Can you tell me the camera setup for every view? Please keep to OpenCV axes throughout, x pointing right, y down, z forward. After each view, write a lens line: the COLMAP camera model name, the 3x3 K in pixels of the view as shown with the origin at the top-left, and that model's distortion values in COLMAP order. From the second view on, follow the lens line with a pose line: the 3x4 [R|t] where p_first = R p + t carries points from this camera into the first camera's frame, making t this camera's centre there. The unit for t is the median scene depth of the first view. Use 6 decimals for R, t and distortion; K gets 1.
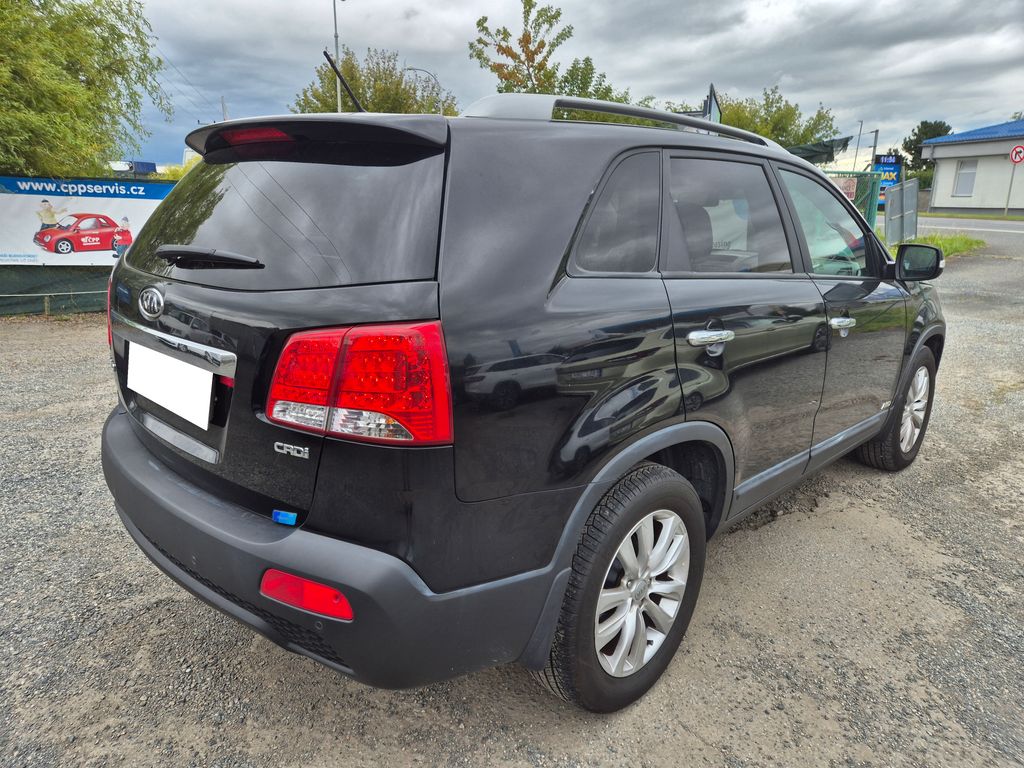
lens RADIAL K [[691.3, 0, 514.7], [0, 691.3, 383.2], [0, 0, 1]] dist [0.061790, -0.038543]
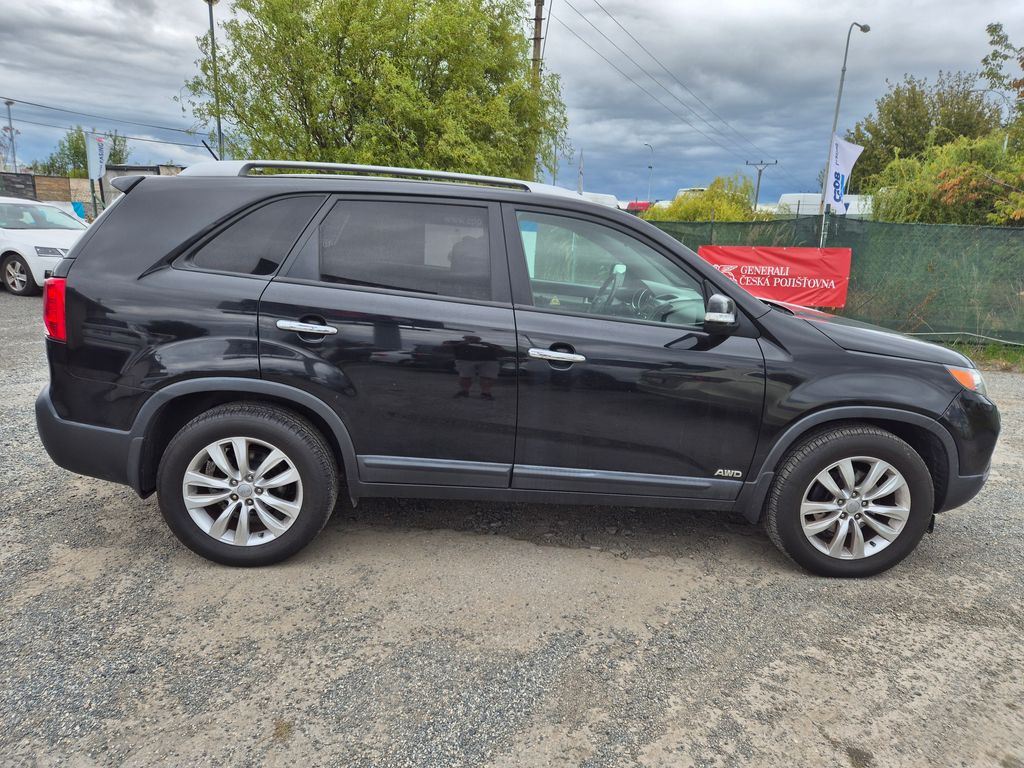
lens RADIAL K [[691.3, 0, 514.7], [0, 691.3, 383.2], [0, 0, 1]] dist [0.061790, -0.038543]
pose [[0.724331, 0.177235, -0.666282, 1.123223], [-0.208307, 0.977488, 0.033562, -0.067468], [0.657231, 0.114481, 0.744944, 0.185835]]
